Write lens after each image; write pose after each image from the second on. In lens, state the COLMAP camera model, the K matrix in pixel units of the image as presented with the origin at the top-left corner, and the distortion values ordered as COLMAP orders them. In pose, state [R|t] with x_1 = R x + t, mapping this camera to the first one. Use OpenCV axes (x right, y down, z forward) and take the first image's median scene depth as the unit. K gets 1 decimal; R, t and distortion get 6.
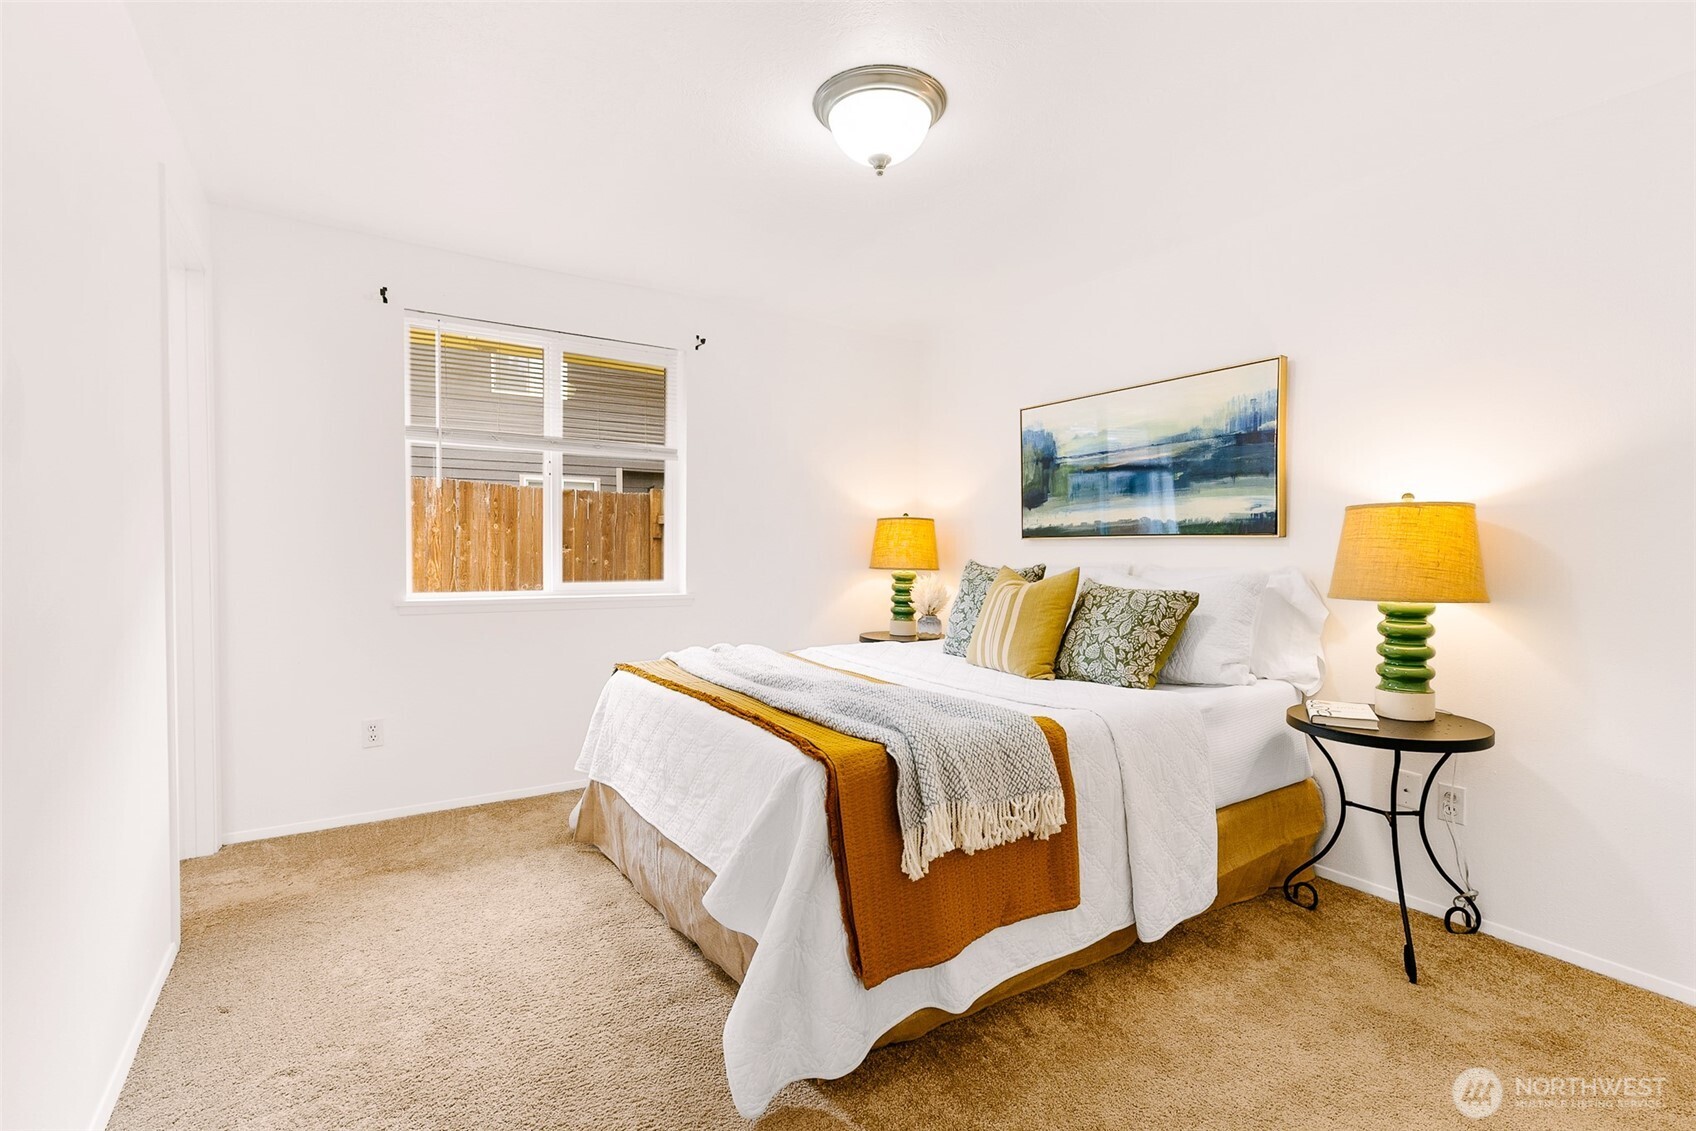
lens RADIAL K [[773.1, 0, 845.0], [0, 773.1, 546.7], [0, 0, 1]] dist [0.000556, 0.000026]
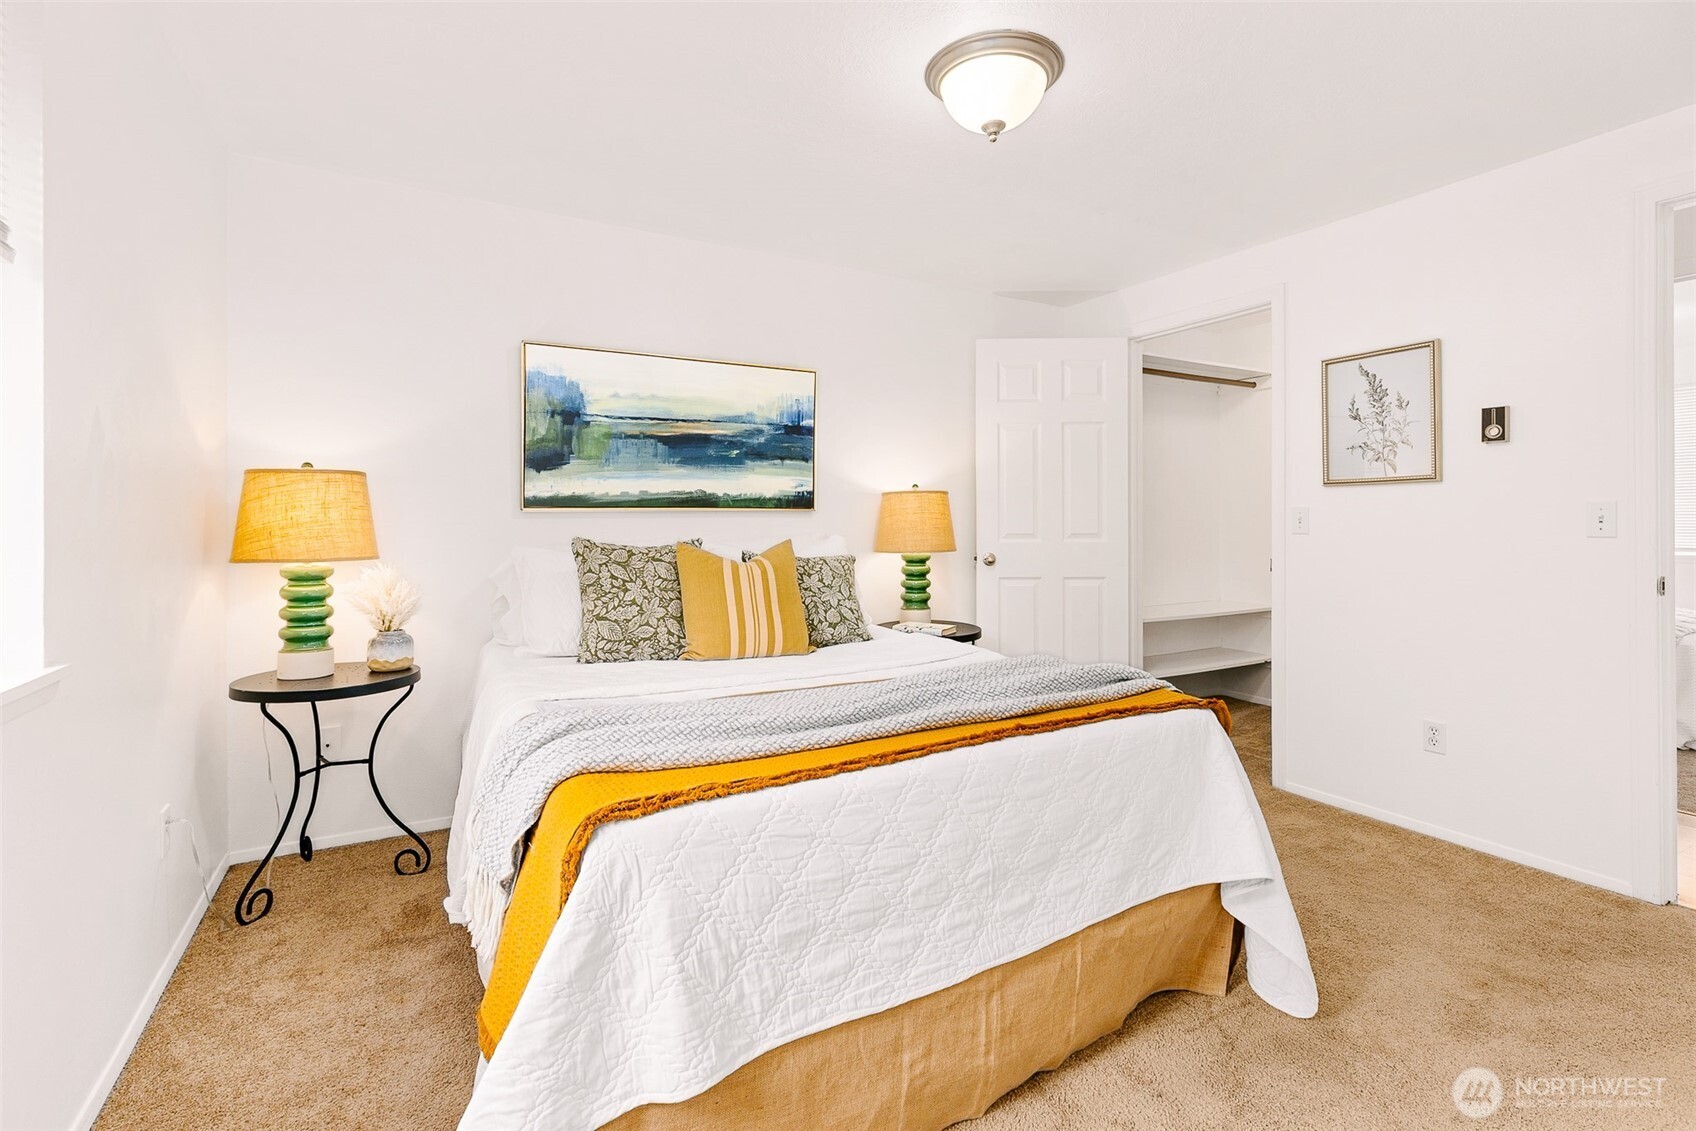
lens RADIAL K [[734.2, 0, 844.5], [0, 734.2, 531.6], [0, 0, 1]] dist [0.000212, -0.000019]
pose [[0.074360, -0.032328, 0.996707, -0.609305], [-0.002772, 0.999464, 0.032624, -0.015572], [-0.997228, -0.005189, 0.074231, 0.781247]]
